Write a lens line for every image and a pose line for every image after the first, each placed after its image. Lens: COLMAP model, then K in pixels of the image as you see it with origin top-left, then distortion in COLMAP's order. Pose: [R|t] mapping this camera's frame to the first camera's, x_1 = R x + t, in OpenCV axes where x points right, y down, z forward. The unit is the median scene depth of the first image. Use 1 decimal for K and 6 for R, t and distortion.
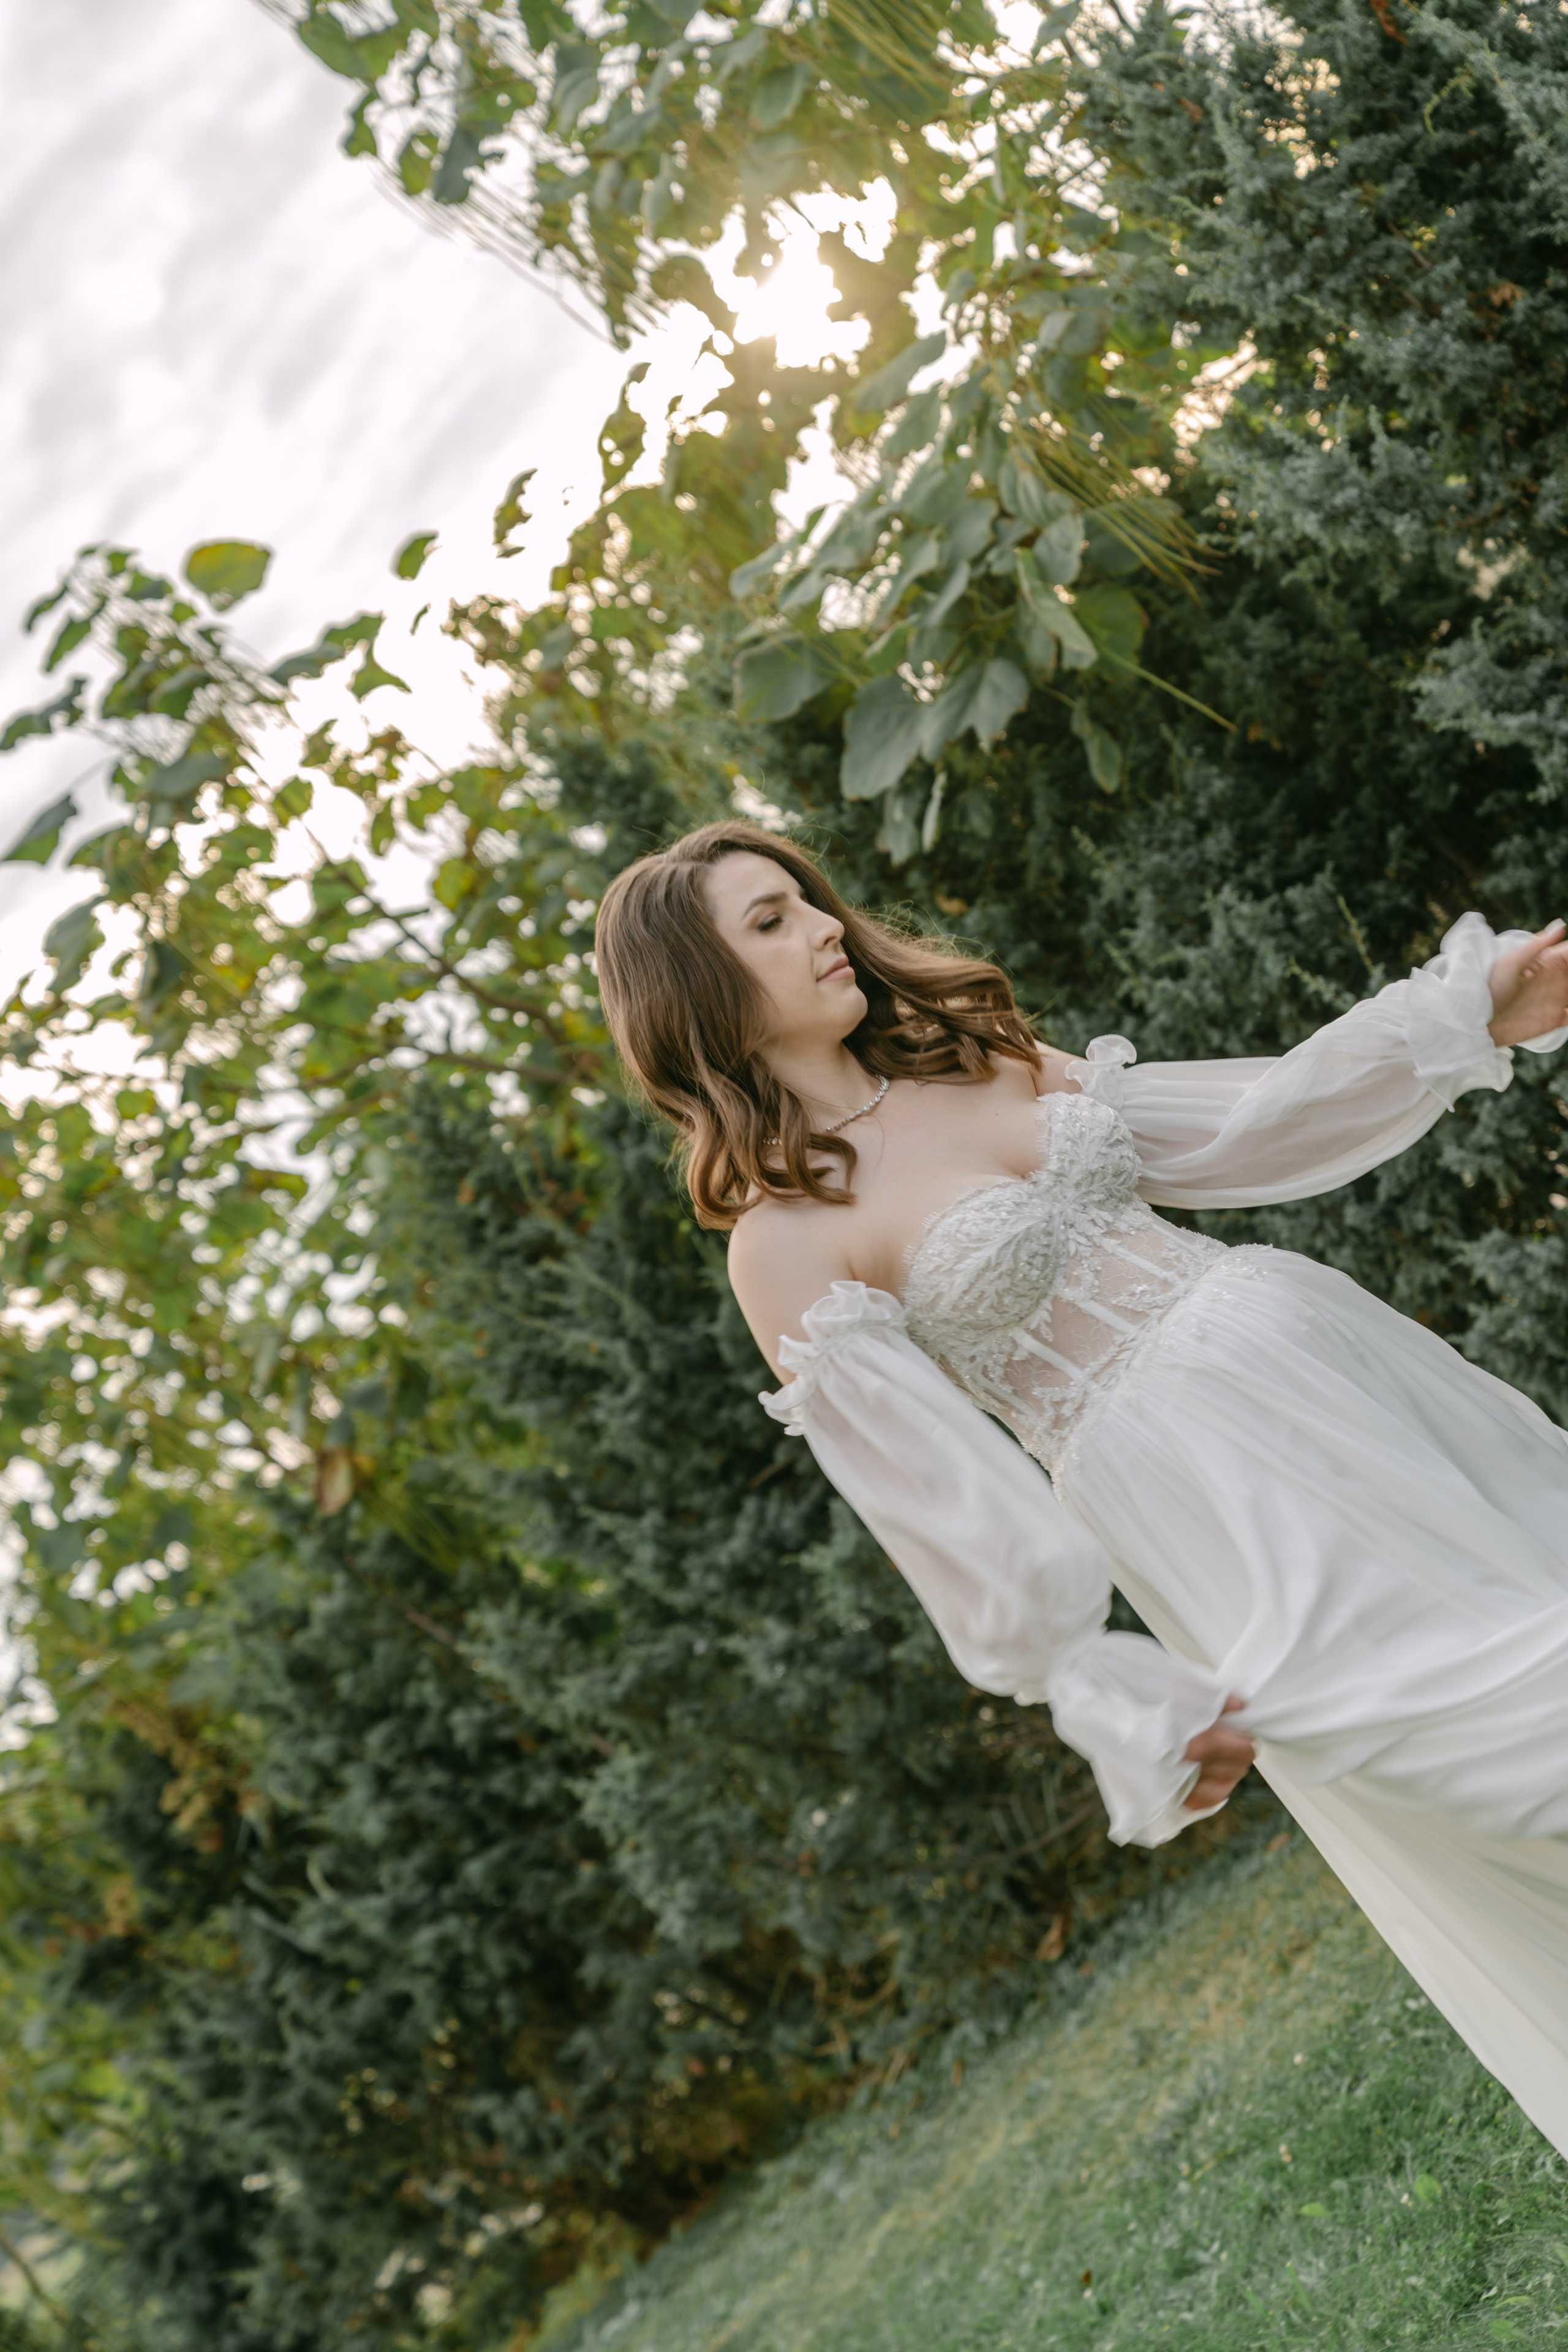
lens RADIAL K [[3949.4, 0, 795.4], [0, 3949.4, 1176.2], [0, 0, 1]] dist [0.035154, 0.000000]
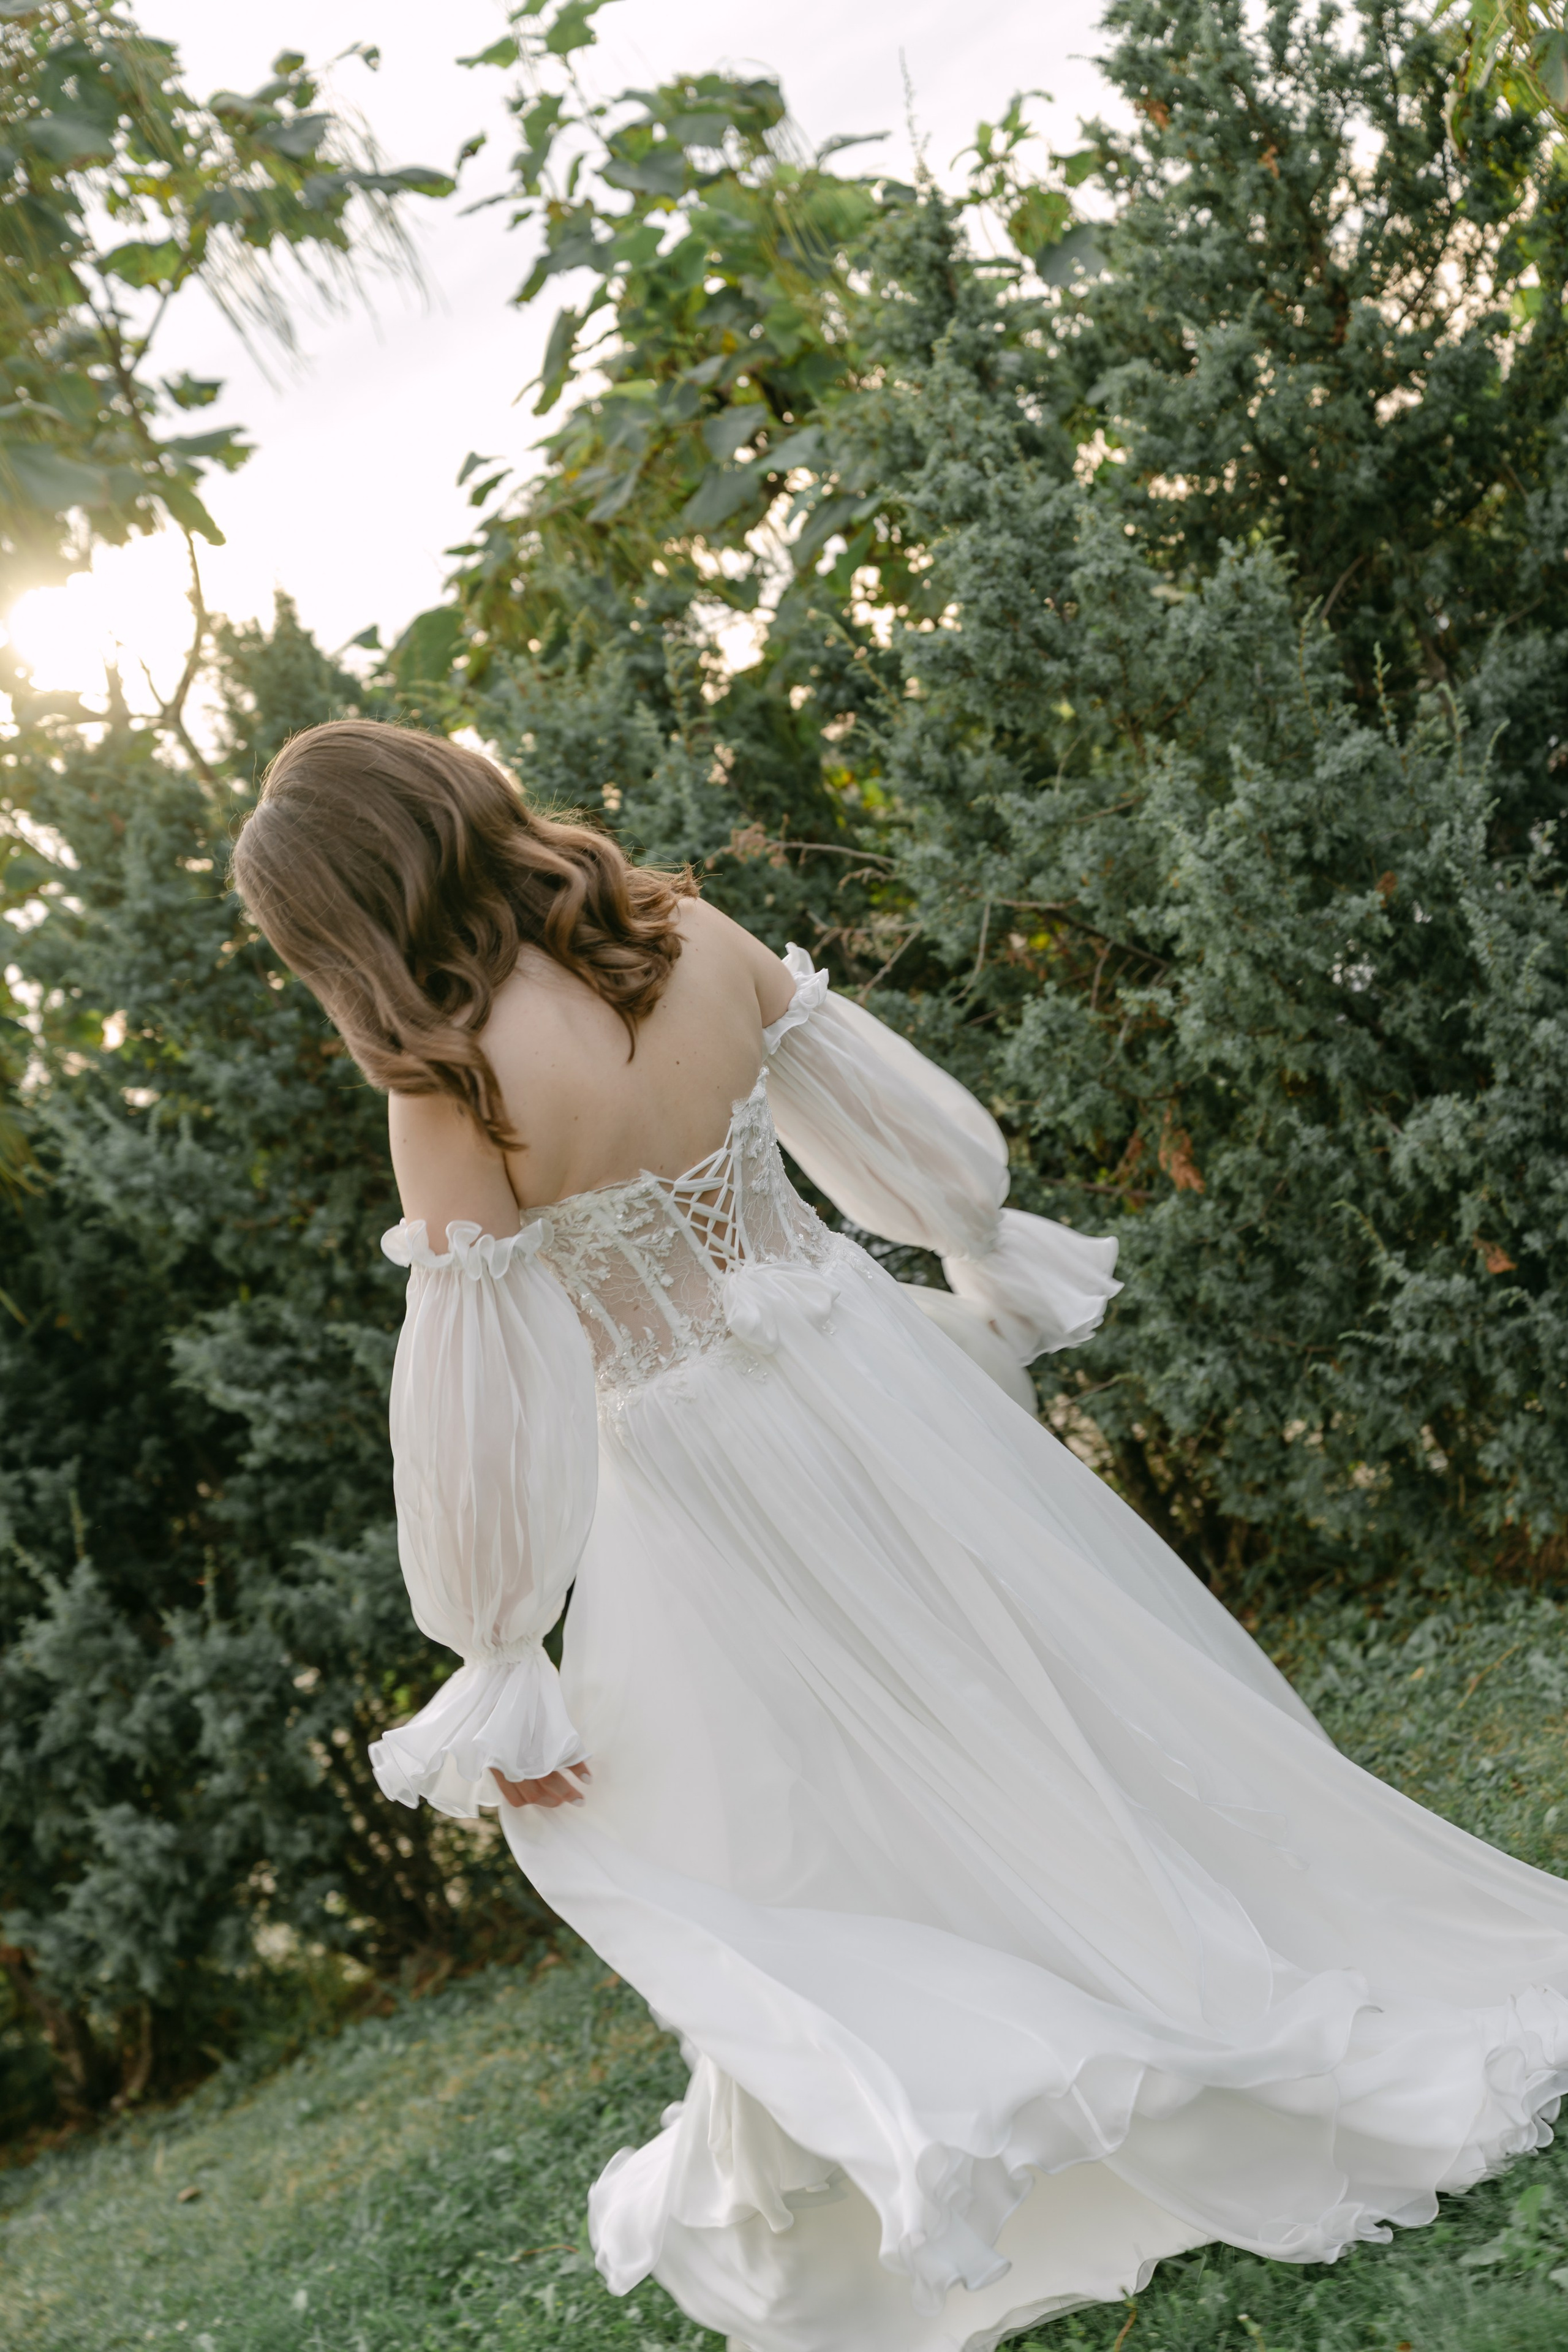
lens RADIAL K [[3678.7, 0, 788.9], [0, 3678.7, 1191.6], [0, 0, 1]] dist [0.036804, 0.000000]
pose [[0.932007, 0.286128, 0.222473, 0.055429], [-0.262612, 0.956161, -0.129582, -0.056274], [-0.249797, 0.062347, 0.966289, -0.078051]]
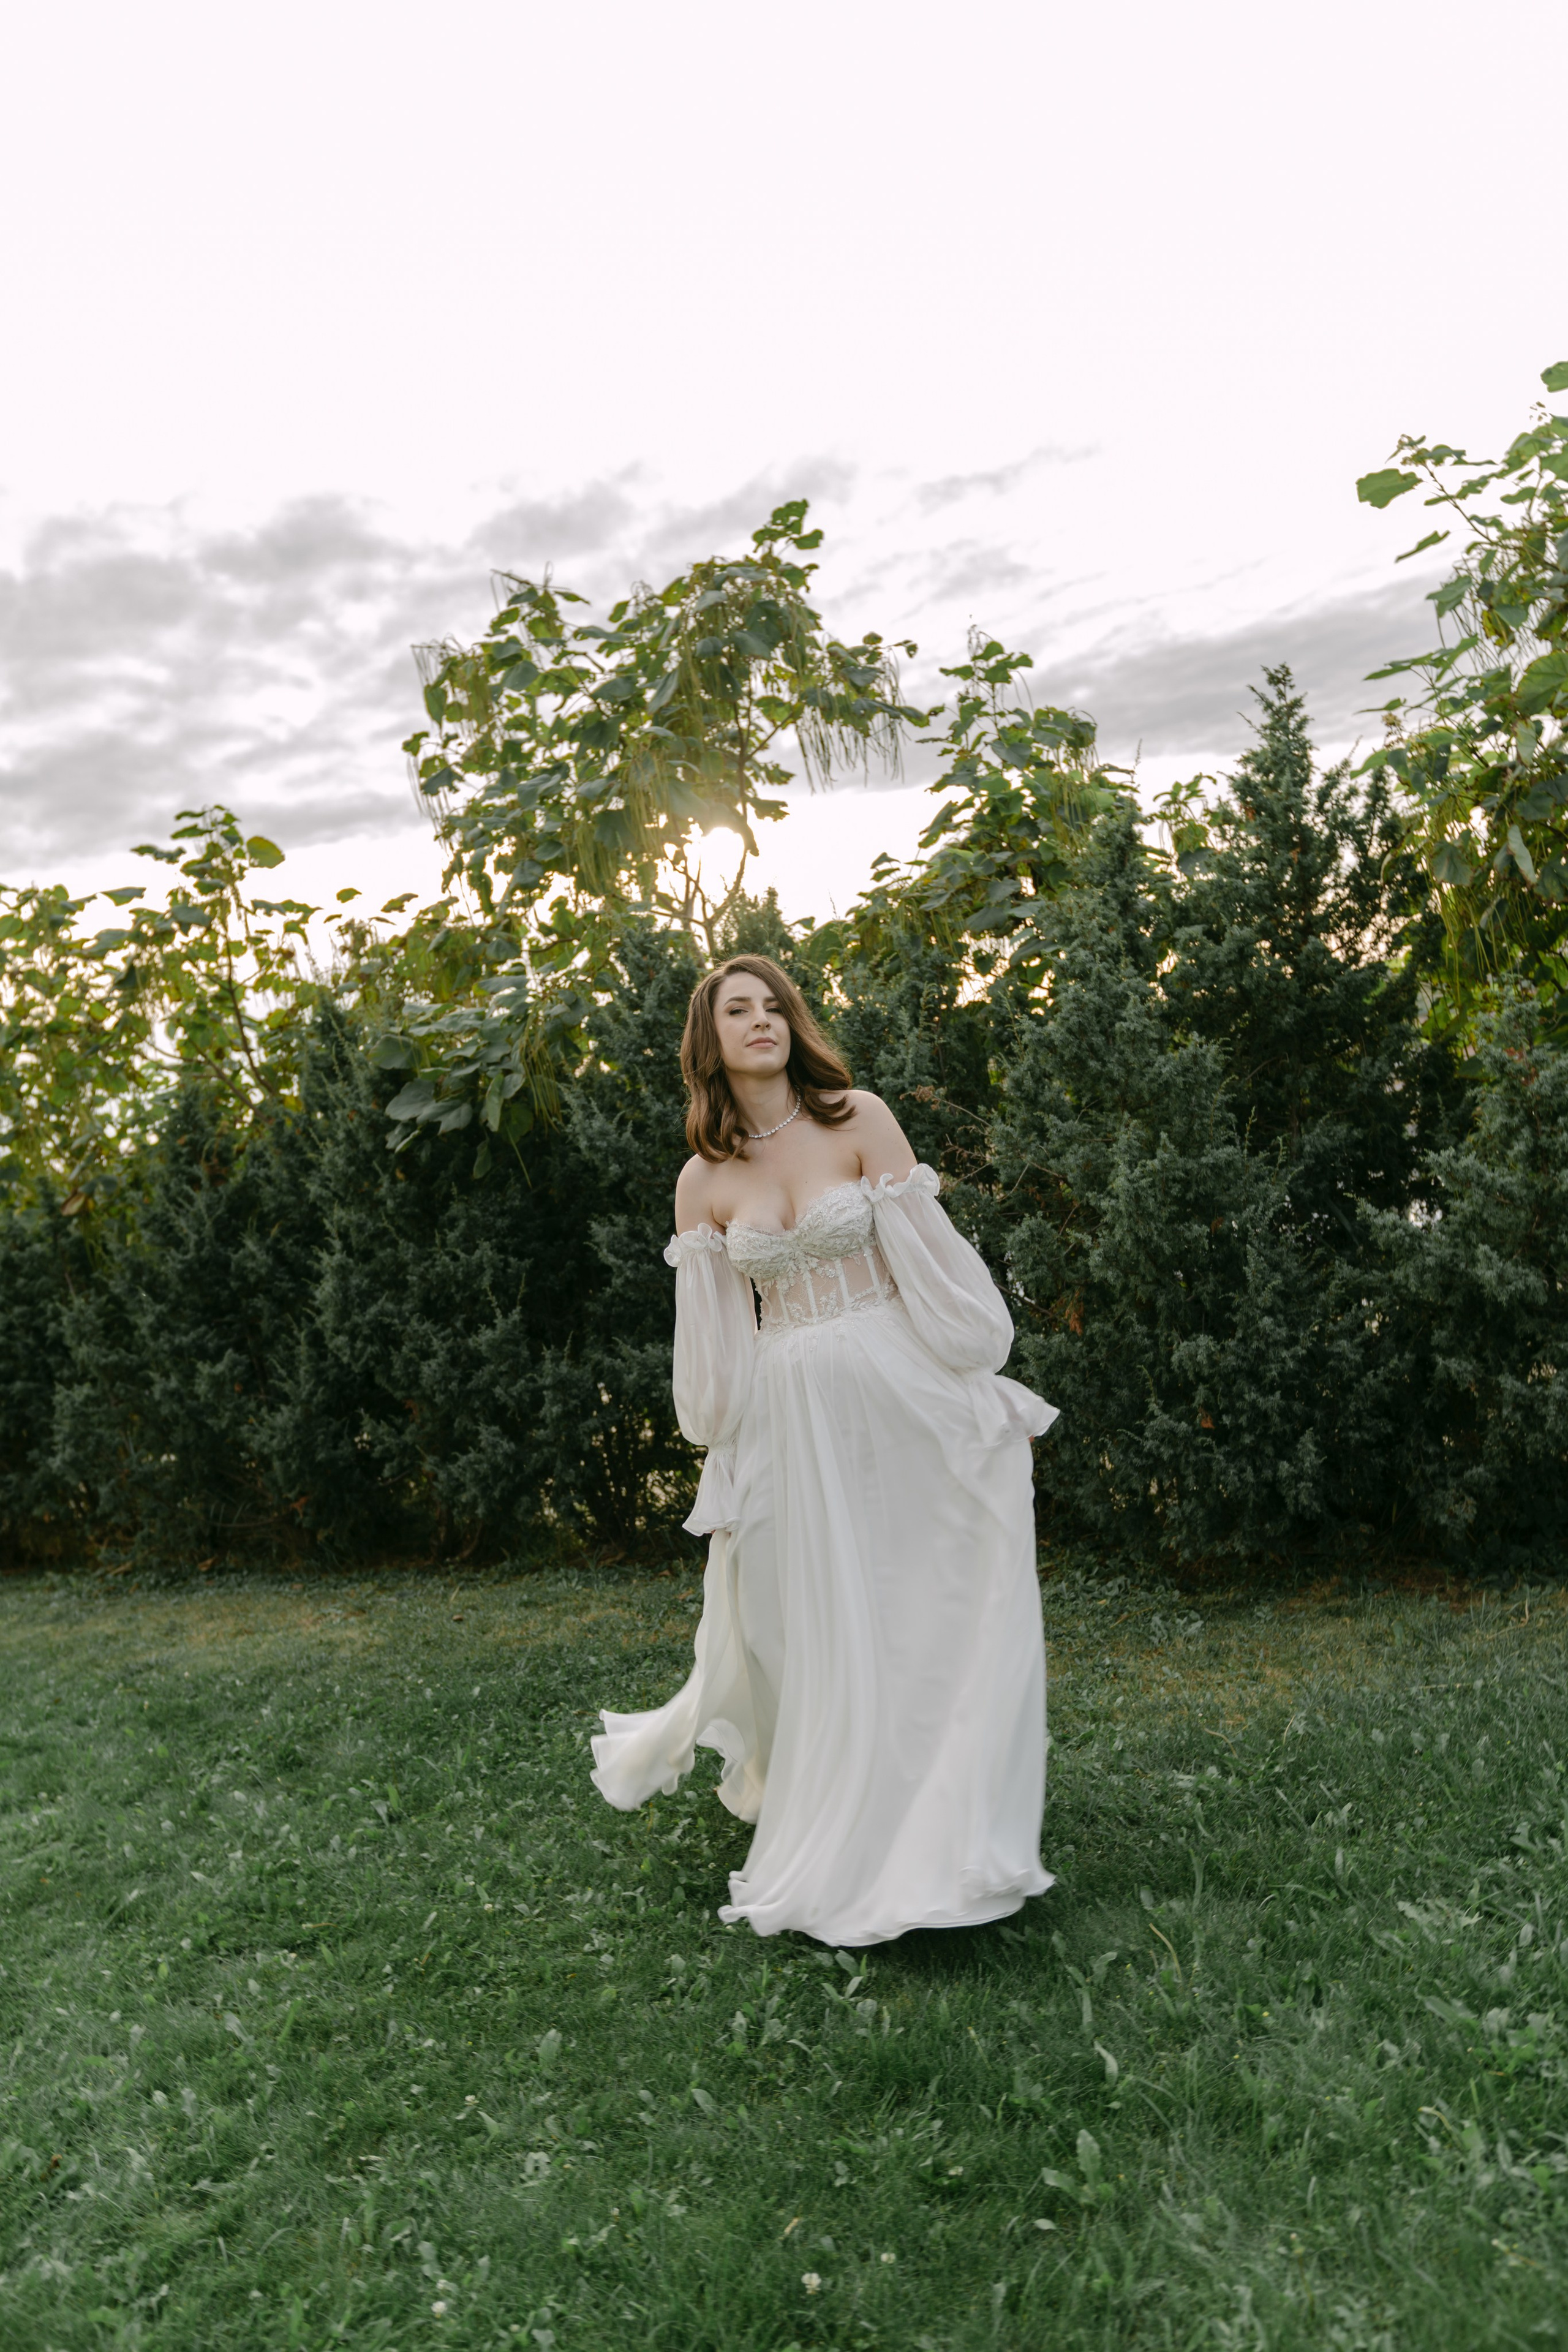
lens RADIAL K [[1872.4, 0, 781.0], [0, 1872.4, 1182.7], [0, 0, 1]] dist [0.000322, 0.012069]
pose [[0.798343, 0.589188, 0.124523, 0.072217], [-0.583054, 0.807982, -0.084932, -0.087737], [-0.150654, -0.004798, 0.988575, -0.100795]]
